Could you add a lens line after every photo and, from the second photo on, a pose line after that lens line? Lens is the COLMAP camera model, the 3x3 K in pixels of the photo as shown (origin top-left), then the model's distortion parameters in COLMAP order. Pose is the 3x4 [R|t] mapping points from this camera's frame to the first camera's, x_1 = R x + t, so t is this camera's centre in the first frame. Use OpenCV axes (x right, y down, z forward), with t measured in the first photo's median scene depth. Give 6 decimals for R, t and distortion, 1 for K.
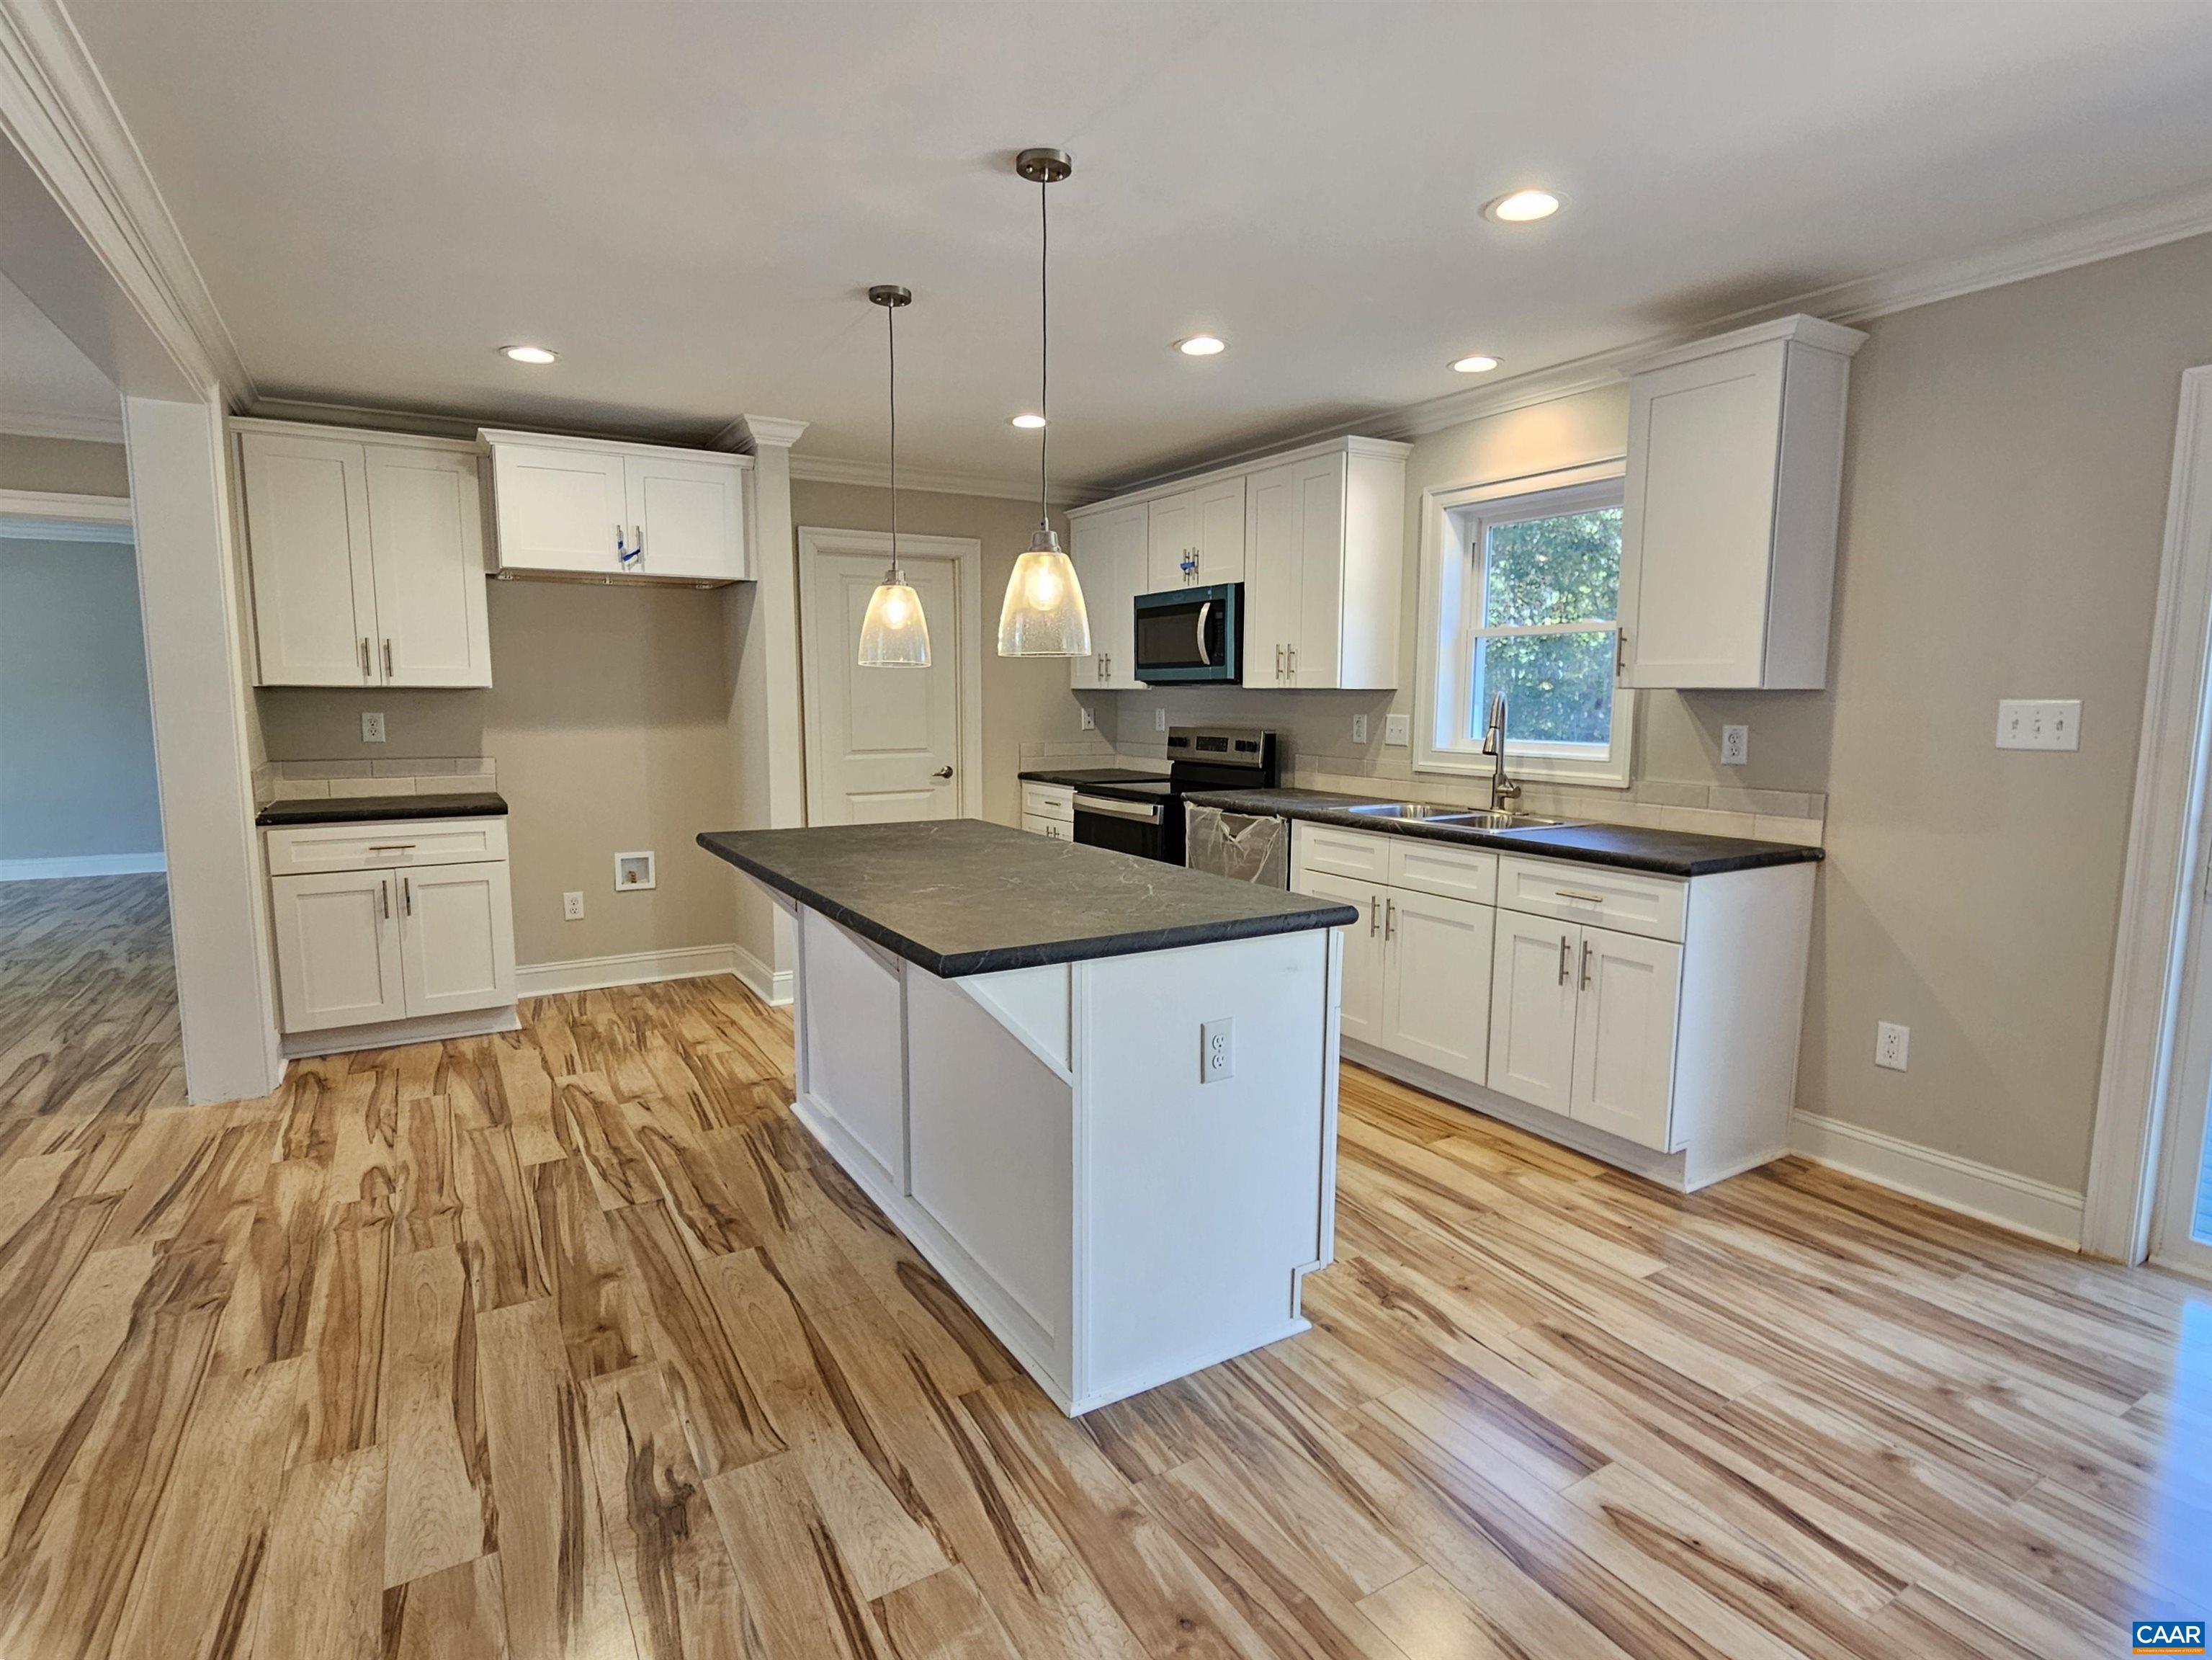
lens RADIAL K [[1147.2, 0, 1106.0], [0, 1147.2, 830.0], [0, 0, 1]] dist [-0.001657, 0.000024]
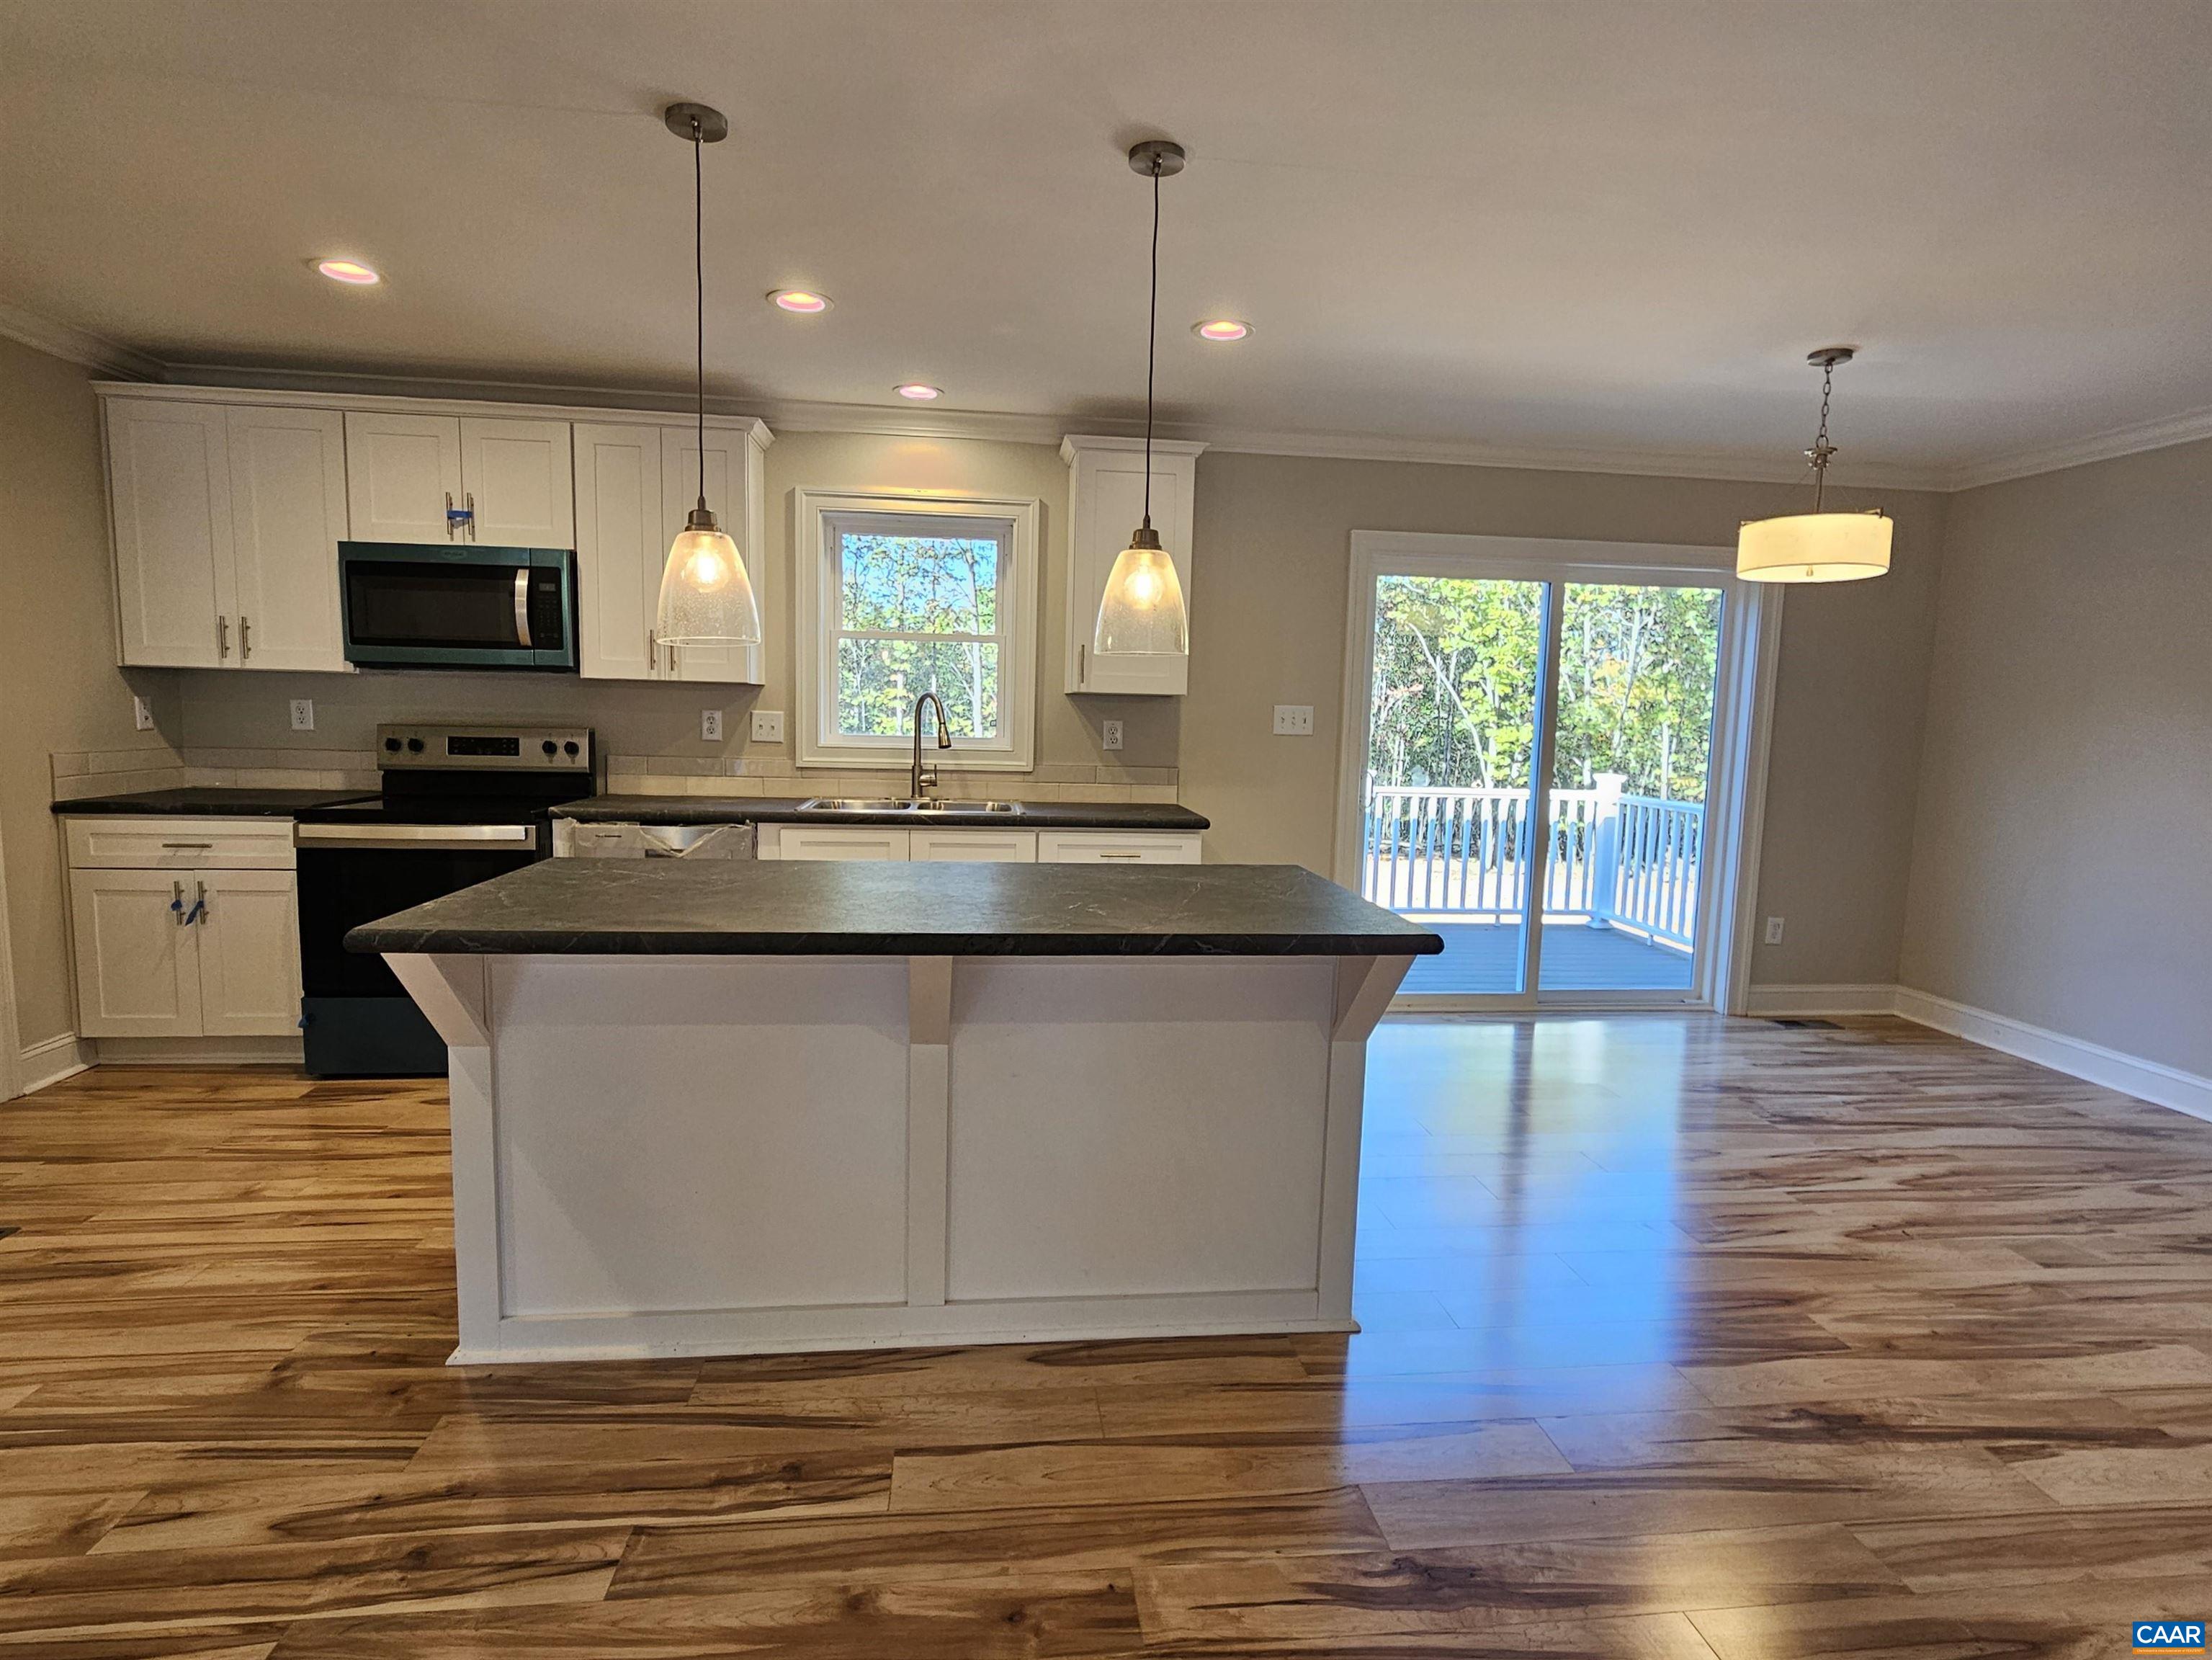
lens RADIAL K [[1131.3, 0, 1106.0], [0, 1131.3, 830.0], [0, 0, 1]] dist [-0.002365, 0.000201]
pose [[0.412432, -0.094251, 0.906100, -0.673545], [0.082733, 0.994399, 0.065778, -0.050665], [-0.907224, 0.047836, 0.417919, 0.440422]]
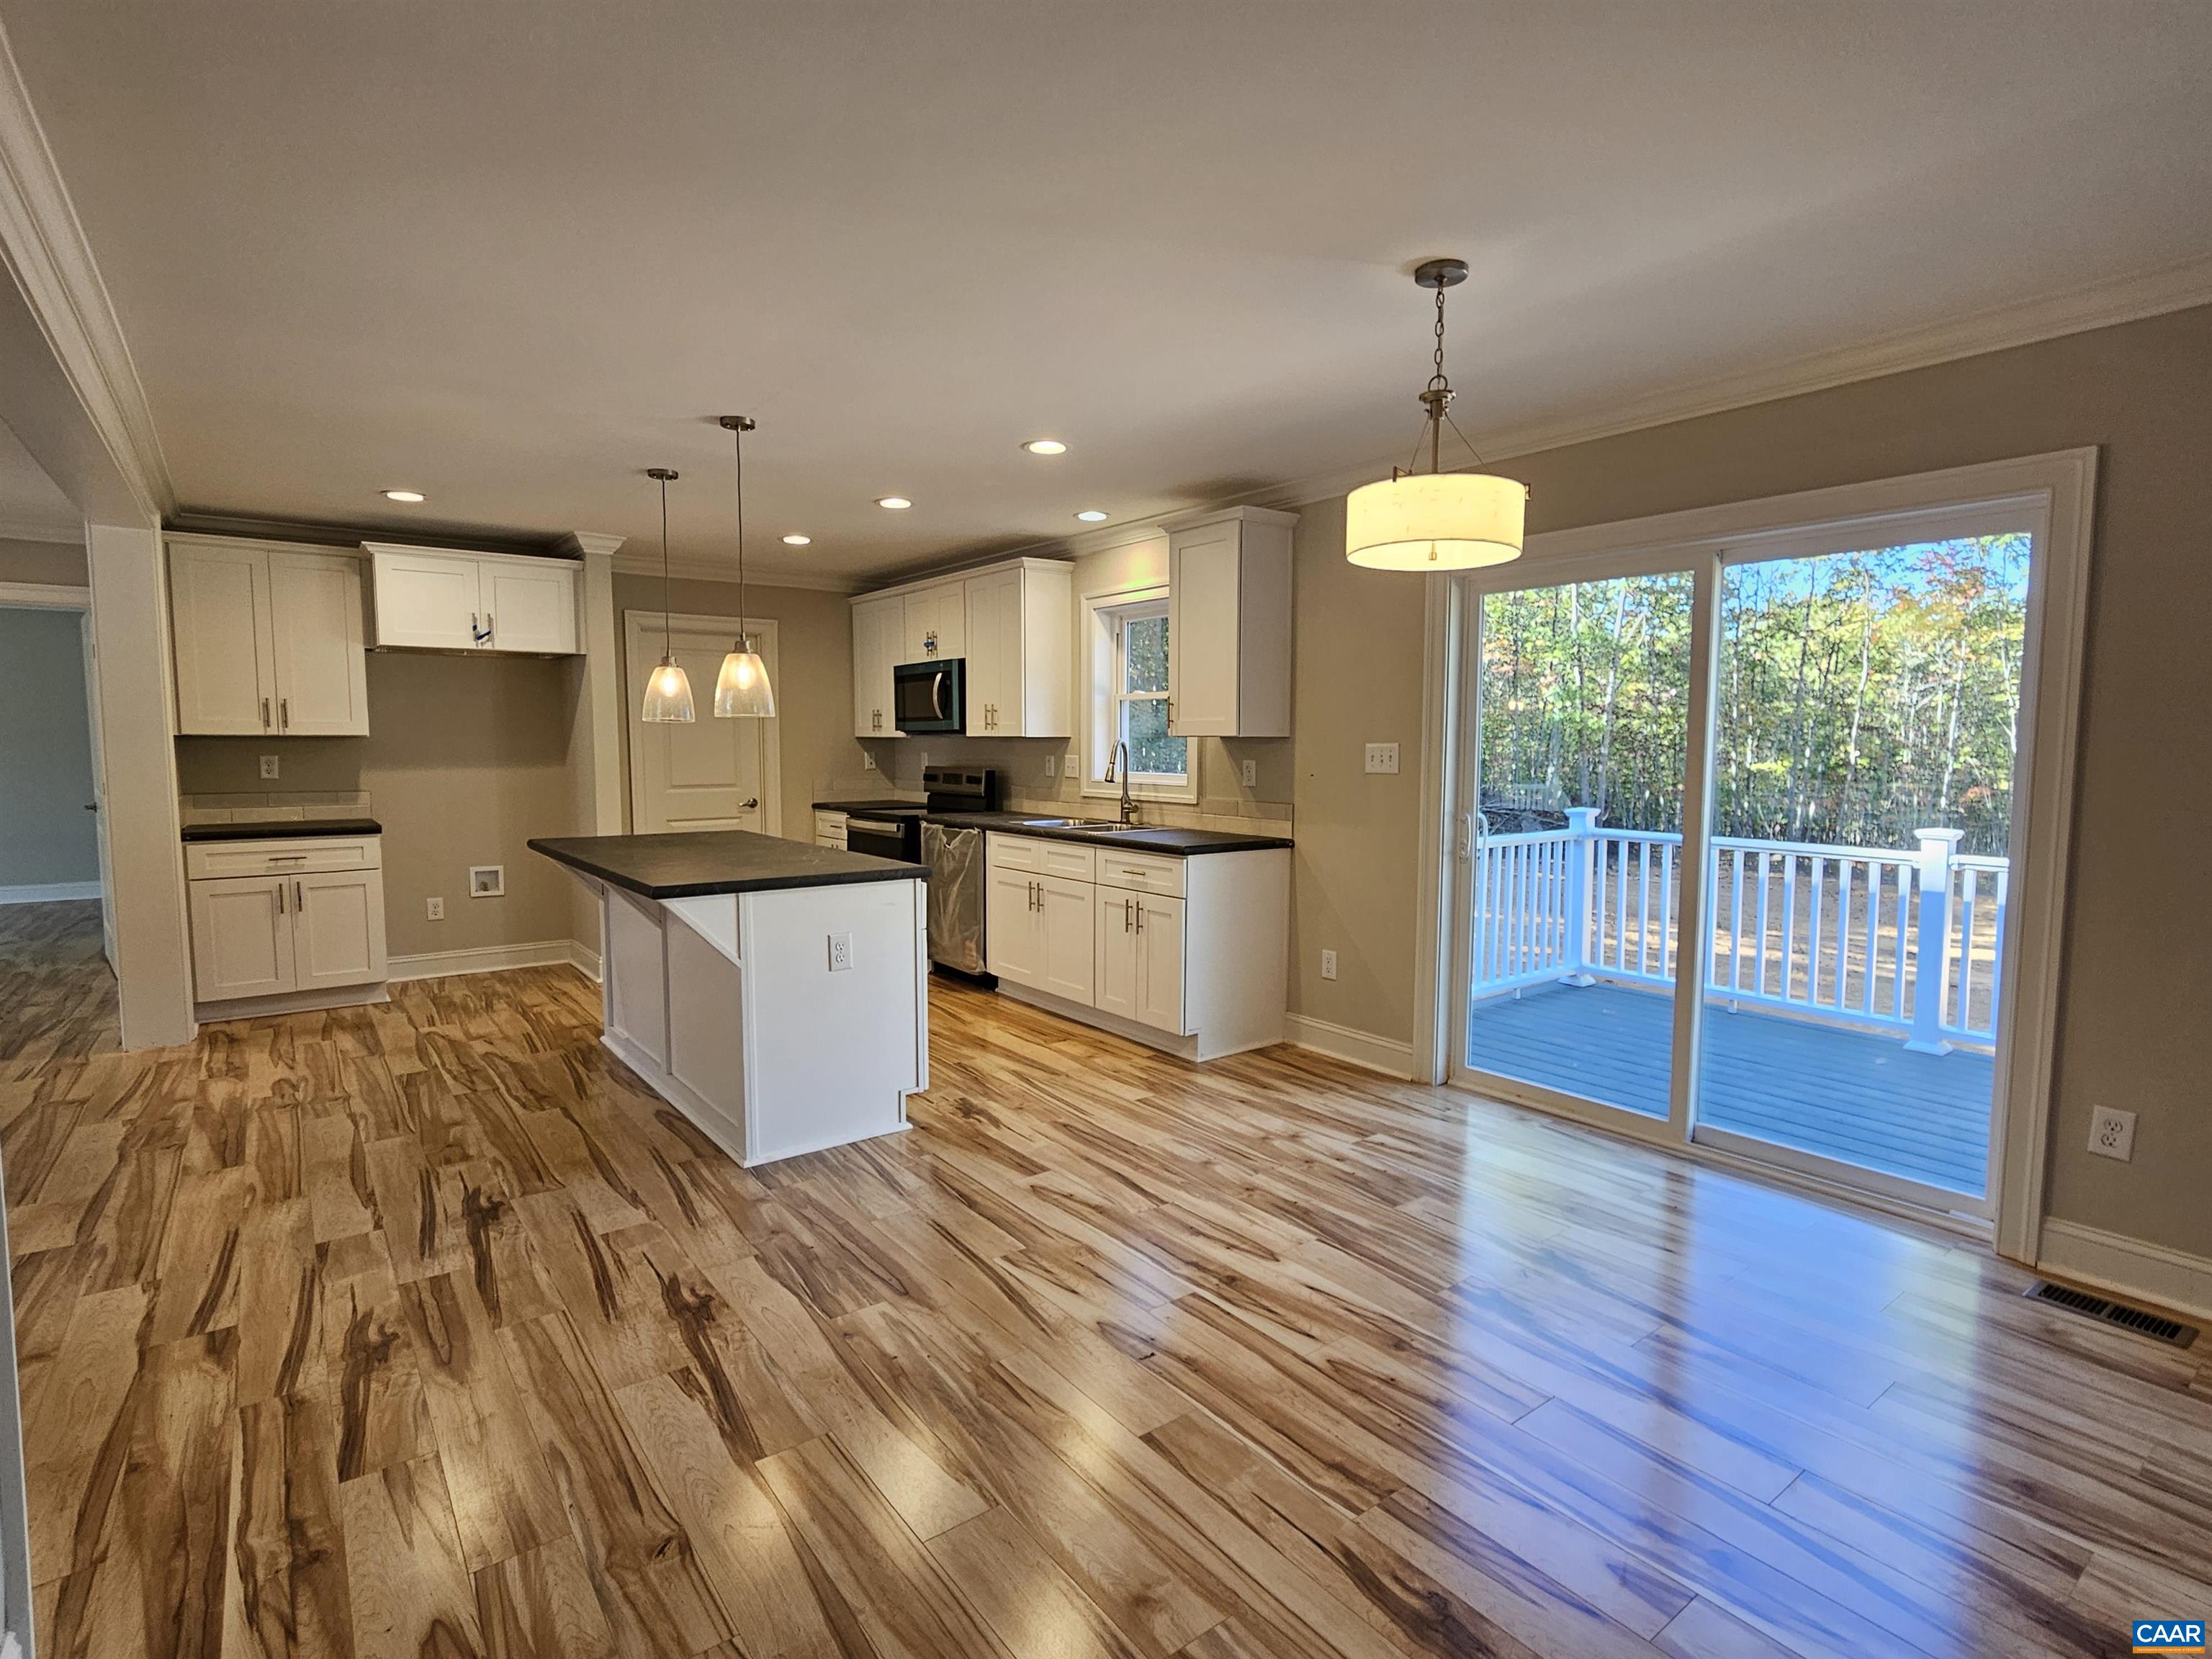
lens RADIAL K [[1100.6, 0, 1106.0], [0, 1100.6, 829.5], [0, 0, 1]] dist [-0.000259, 0.000213]
pose [[0.993836, -0.009970, 0.110408, 0.194610], [0.014161, 0.999206, -0.037238, 0.049825], [-0.109949, 0.038572, 0.993189, -0.409636]]
